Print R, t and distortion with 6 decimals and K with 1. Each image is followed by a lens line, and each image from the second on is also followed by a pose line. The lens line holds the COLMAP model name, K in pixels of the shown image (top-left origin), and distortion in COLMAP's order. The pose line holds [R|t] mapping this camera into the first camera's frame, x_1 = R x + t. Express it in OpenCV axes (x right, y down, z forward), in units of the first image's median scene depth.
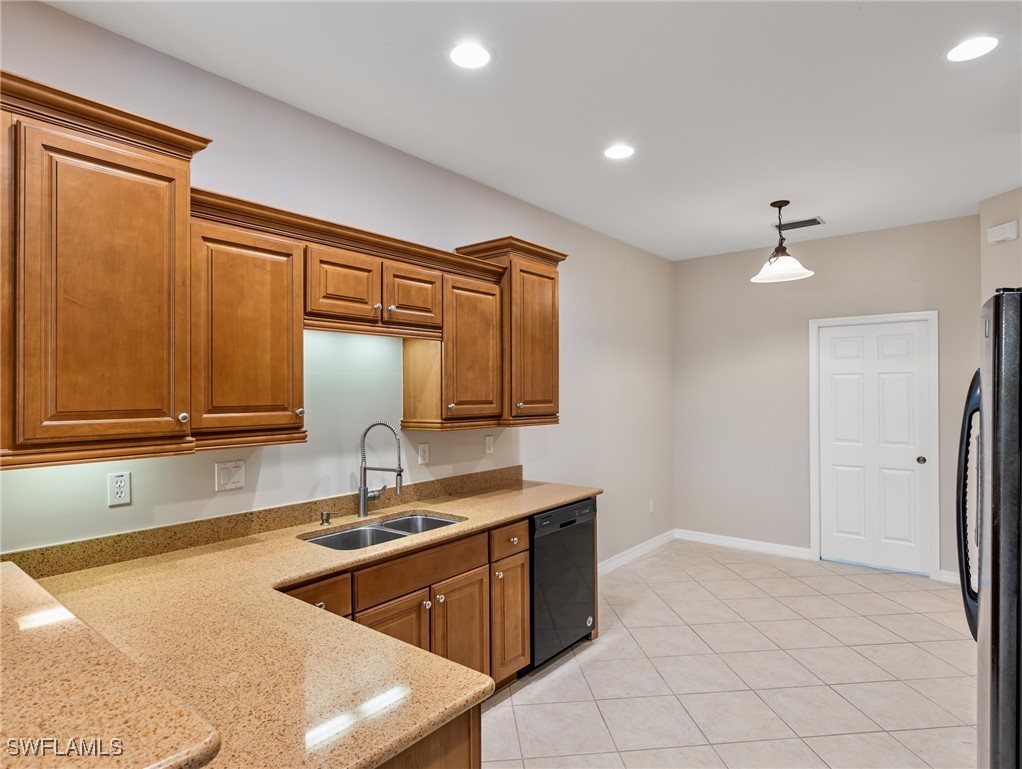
lens RADIAL K [[575.7, 0, 513.8], [0, 575.7, 386.4], [0, 0, 1]] dist [-0.000634, -0.001846]
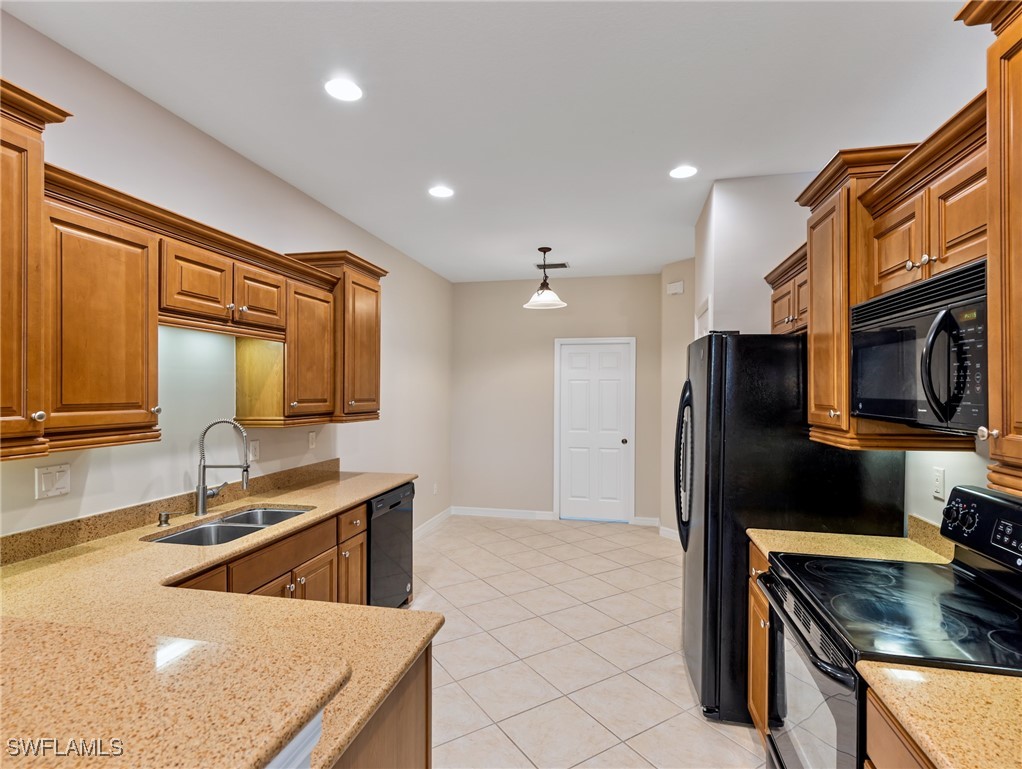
lens RADIAL K [[520.0, 0, 512.8], [0, 520.0, 392.9], [0, 0, 1]] dist [0.006816, 0.000524]
pose [[0.895790, 0.007003, 0.444422, -0.179964], [-0.011669, 0.999902, 0.007764, 0.001246], [-0.444324, -0.012141, 0.895784, -0.047145]]
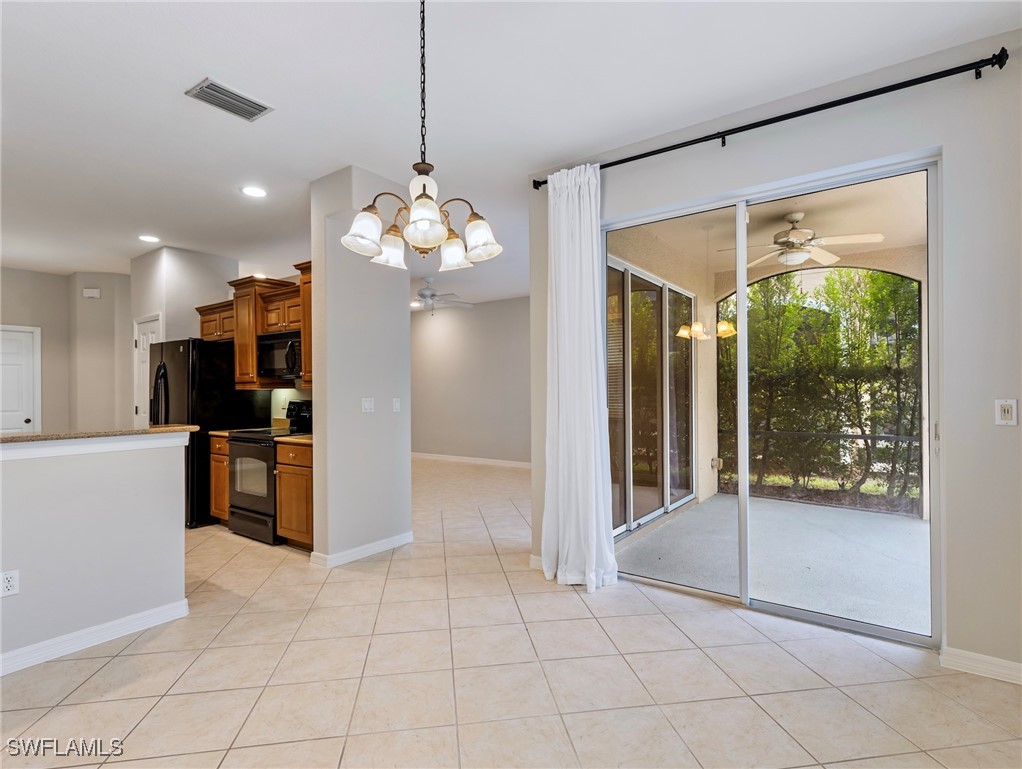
lens RADIAL K [[520.0, 0, 513.2], [0, 520.0, 389.6], [0, 0, 1]] dist [0.006816, 0.000524]
pose [[-0.052325, 0.004035, 0.998622, -1.261380], [0.003224, 0.999987, -0.003872, 0.083063], [-0.998625, 0.003017, -0.052337, -0.399664]]
